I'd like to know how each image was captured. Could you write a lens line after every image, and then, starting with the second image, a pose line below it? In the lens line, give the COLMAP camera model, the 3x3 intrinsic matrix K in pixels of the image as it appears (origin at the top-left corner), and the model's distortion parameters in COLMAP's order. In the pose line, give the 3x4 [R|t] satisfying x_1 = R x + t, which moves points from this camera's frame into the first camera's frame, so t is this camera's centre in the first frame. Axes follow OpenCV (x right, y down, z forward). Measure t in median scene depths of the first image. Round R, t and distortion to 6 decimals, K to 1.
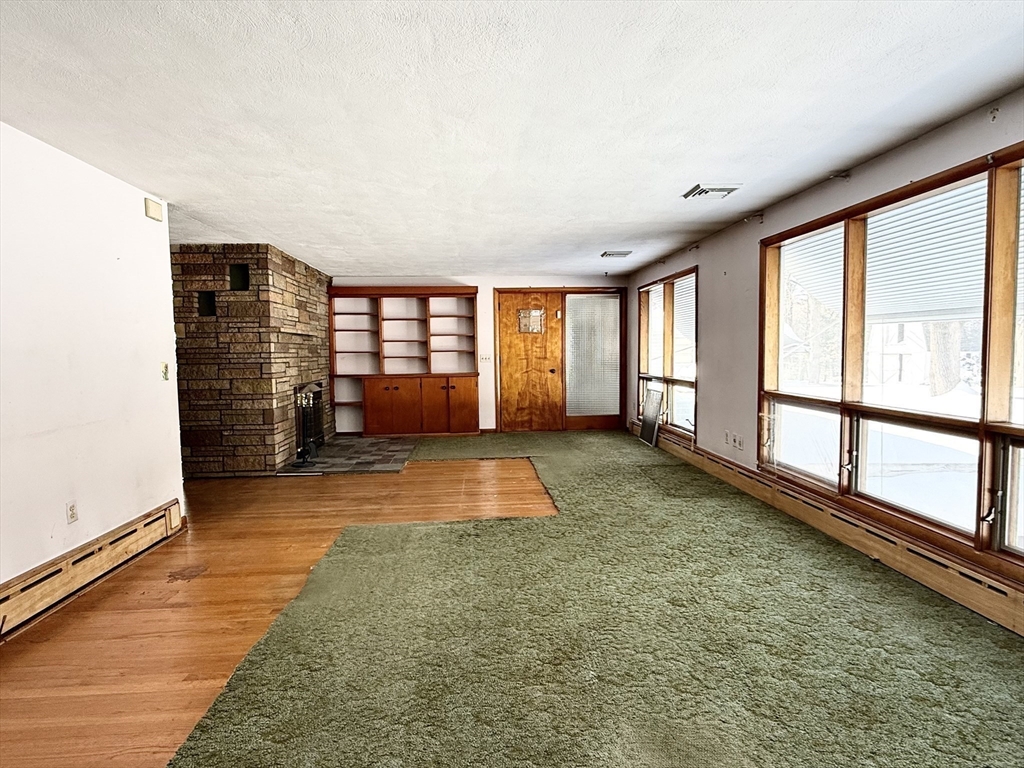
lens RADIAL K [[537.7, 0, 512.0], [0, 537.7, 384.0], [0, 0, 1]] dist [-0.000919, -0.000236]
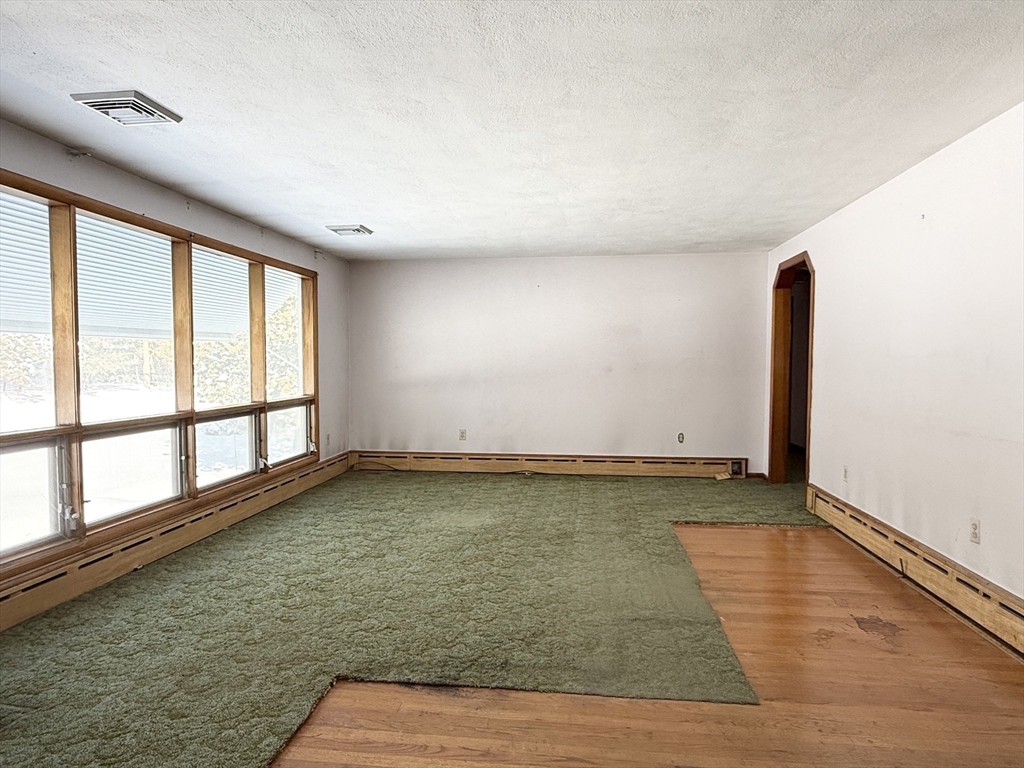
lens RADIAL K [[628.9, 0, 512.0], [0, 628.9, 384.0], [0, 0, 1]] dist [-0.000067, 0.000629]
pose [[-0.981890, 0.007557, 0.189304, -0.232790], [0.025947, 0.995153, 0.094859, -0.108617], [-0.187669, 0.098052, -0.977326, 1.888532]]
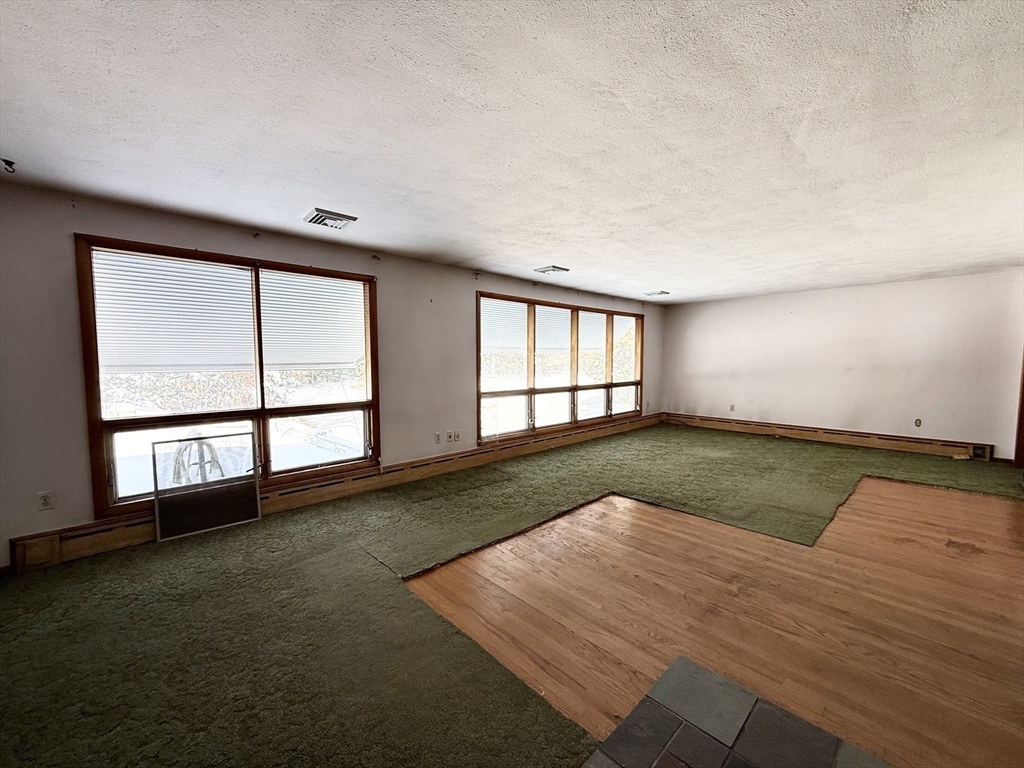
lens RADIAL K [[409.7, 0, 512.0], [0, 409.7, 384.0], [0, 0, 1]] dist [0.000008, -0.000014]
pose [[-0.642326, -0.033132, 0.765715, -0.617064], [0.057554, 0.994159, 0.091296, -0.146226], [-0.764267, 0.102712, -0.636667, 2.204673]]
